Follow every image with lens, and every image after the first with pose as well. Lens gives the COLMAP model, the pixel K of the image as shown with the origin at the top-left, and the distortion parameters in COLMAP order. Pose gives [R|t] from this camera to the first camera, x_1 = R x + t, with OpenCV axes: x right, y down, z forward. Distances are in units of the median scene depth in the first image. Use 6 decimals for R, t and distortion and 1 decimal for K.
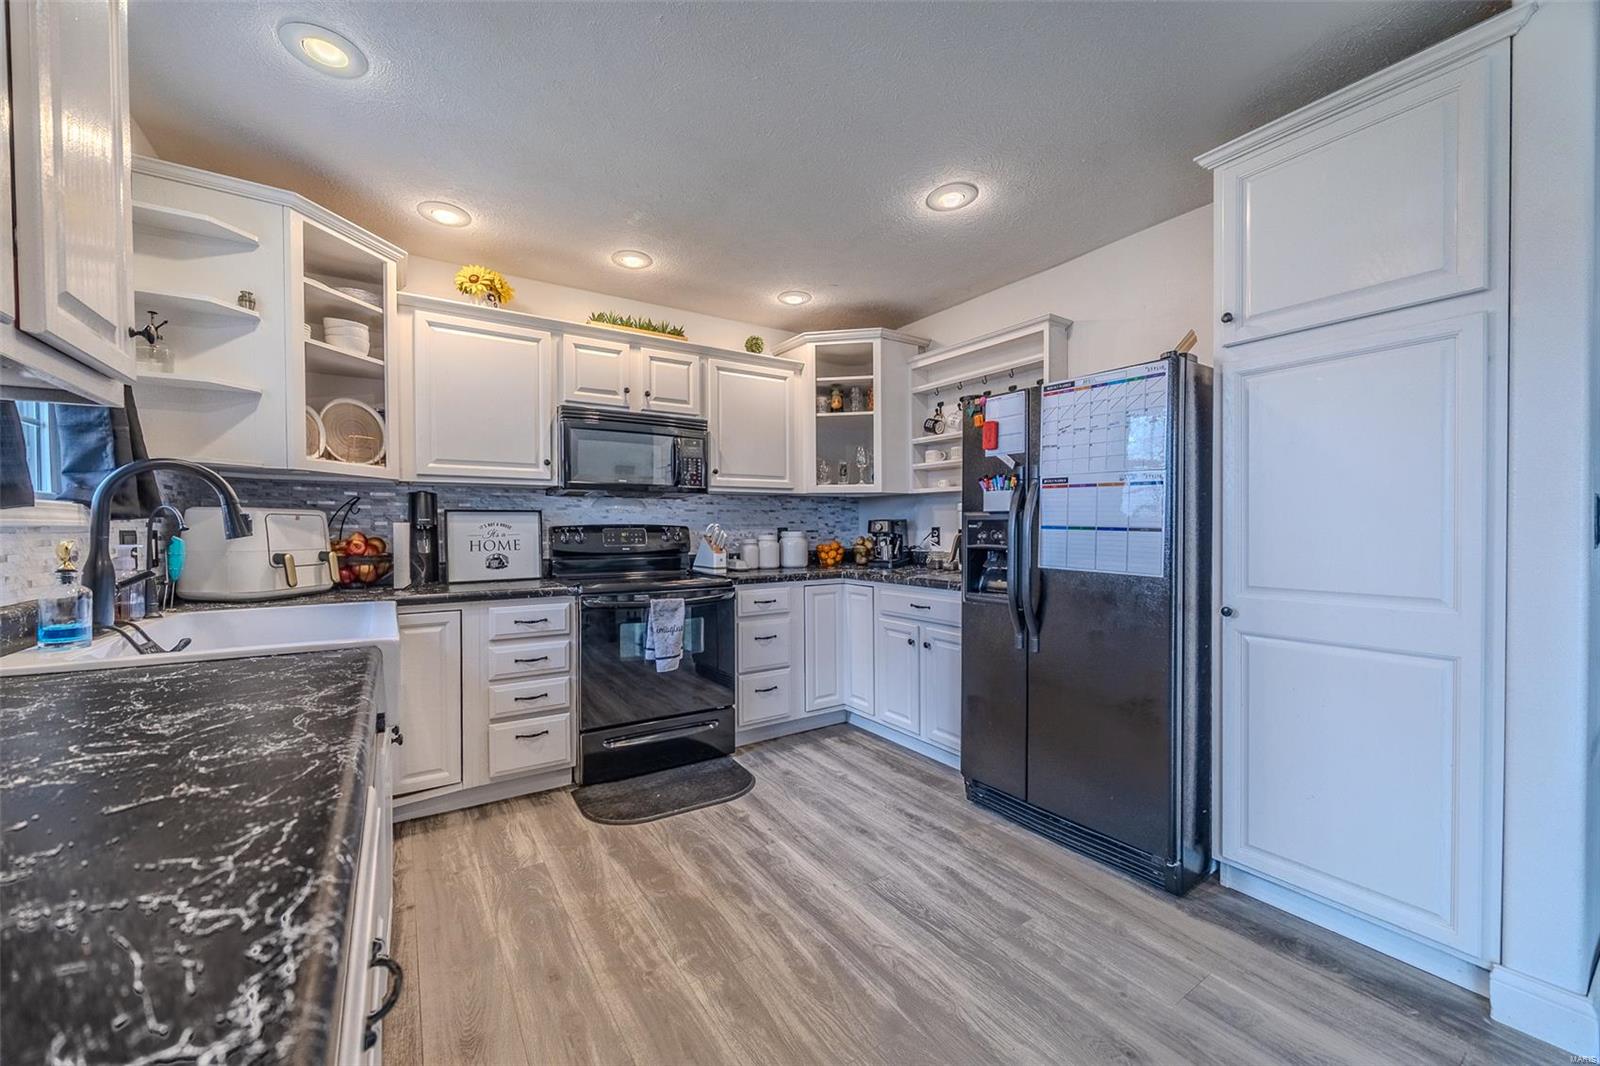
lens RADIAL K [[612.1, 0, 800.4], [0, 612.1, 534.3], [0, 0, 1]] dist [-0.007771, -0.000017]
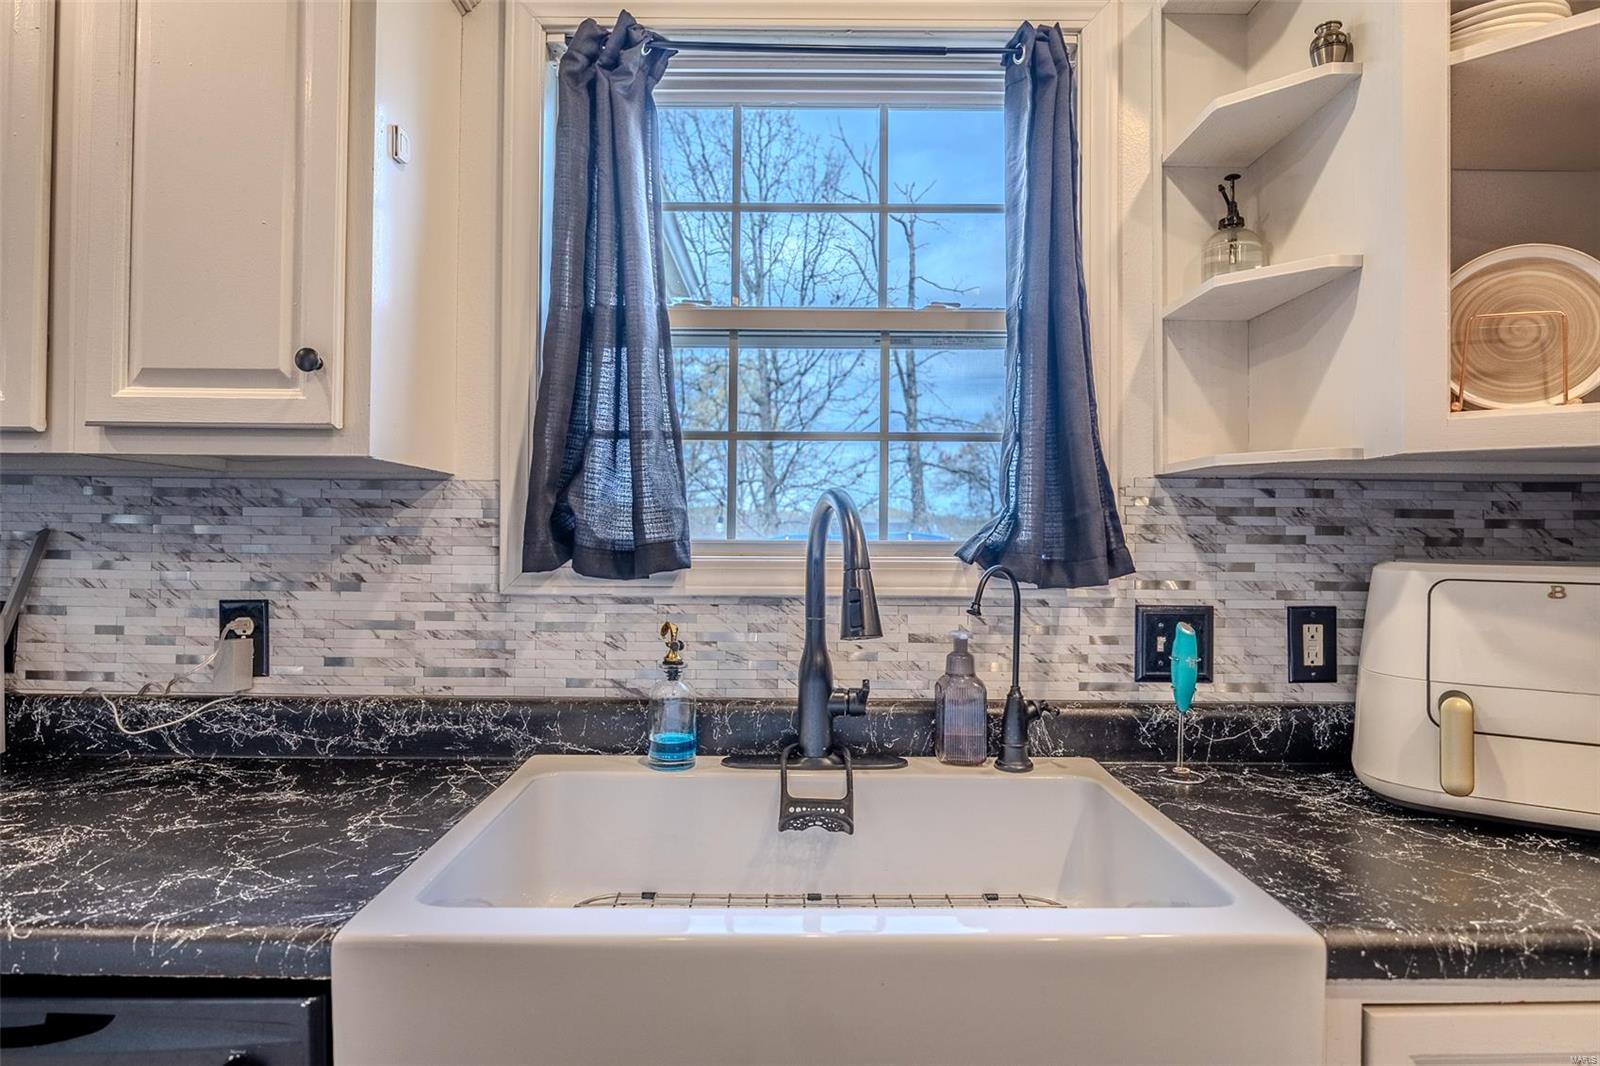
lens RADIAL K [[907.8, 0, 800.0], [0, 907.8, 533.0], [0, 0, 1]] dist [-0.008096, -0.000235]
pose [[-0.546562, -0.001318, -0.837417, -0.171975], [-0.013787, 0.999877, 0.007425, -0.048731], [0.837305, 0.015604, -0.546513, 0.797282]]
